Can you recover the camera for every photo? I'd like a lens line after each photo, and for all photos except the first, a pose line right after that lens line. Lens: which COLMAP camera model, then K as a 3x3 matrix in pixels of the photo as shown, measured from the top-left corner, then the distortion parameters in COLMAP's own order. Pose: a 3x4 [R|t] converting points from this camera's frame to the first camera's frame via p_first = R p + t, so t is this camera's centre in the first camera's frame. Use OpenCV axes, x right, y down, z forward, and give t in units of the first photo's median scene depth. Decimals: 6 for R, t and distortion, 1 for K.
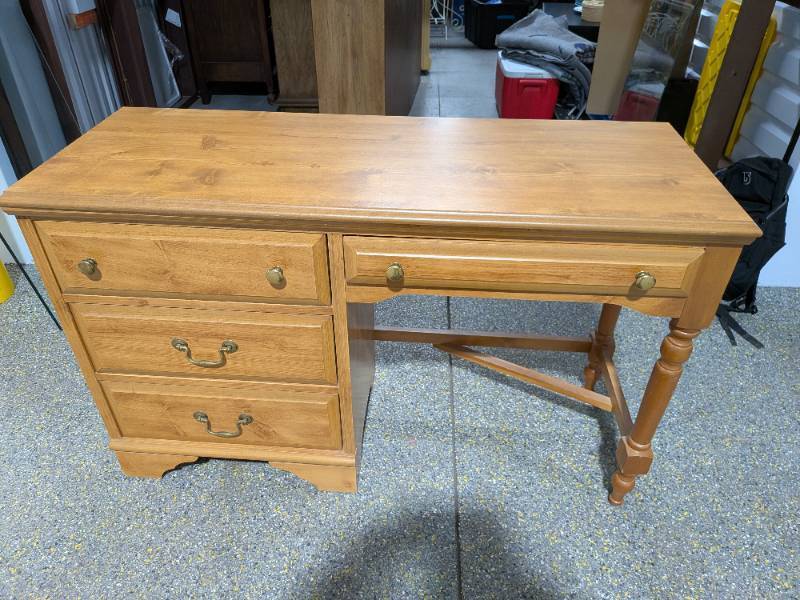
lens RADIAL K [[576.7, 0, 391.3], [0, 576.7, 308.7], [0, 0, 1]] dist [-0.007510, -0.003289]
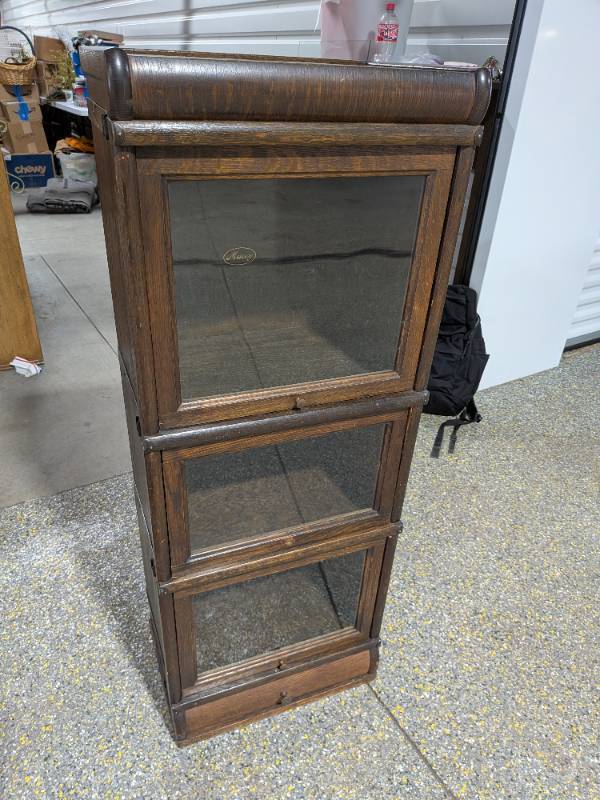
lens RADIAL K [[568.7, 0, 296.7], [0, 568.7, 426.1], [0, 0, 1]] dist [-0.013870, -0.000736]
pose [[0.825692, -0.272183, 0.494114, -0.209251], [0.294927, 0.954943, 0.033192, -0.123226], [-0.480885, 0.118321, 0.868763, 0.213785]]
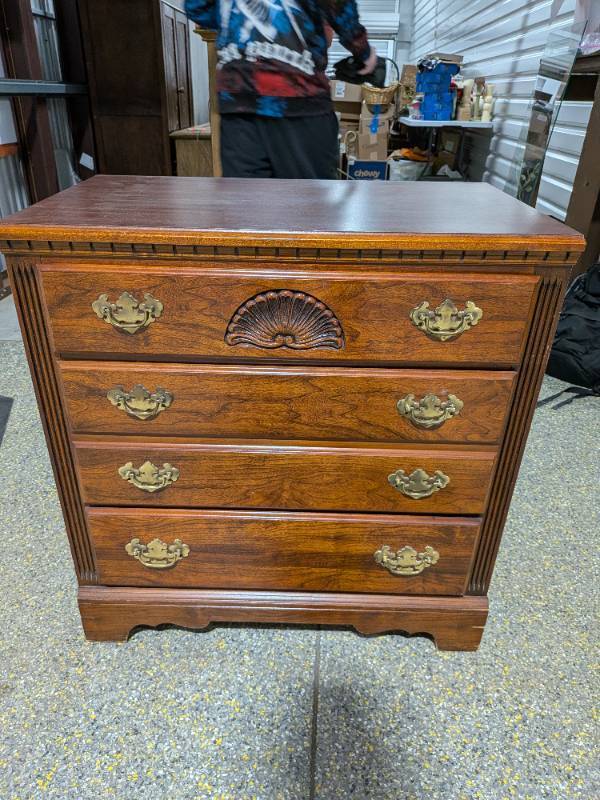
lens RADIAL K [[579.7, 0, 290.7], [0, 579.7, 412.0], [0, 0, 1]] dist [-0.011697, -0.000032]
pose [[0.999774, 0.021139, -0.002204, 0.035820], [-0.021250, 0.992390, -0.121286, 0.174777], [-0.000377, 0.121305, 0.992615, -0.054143]]
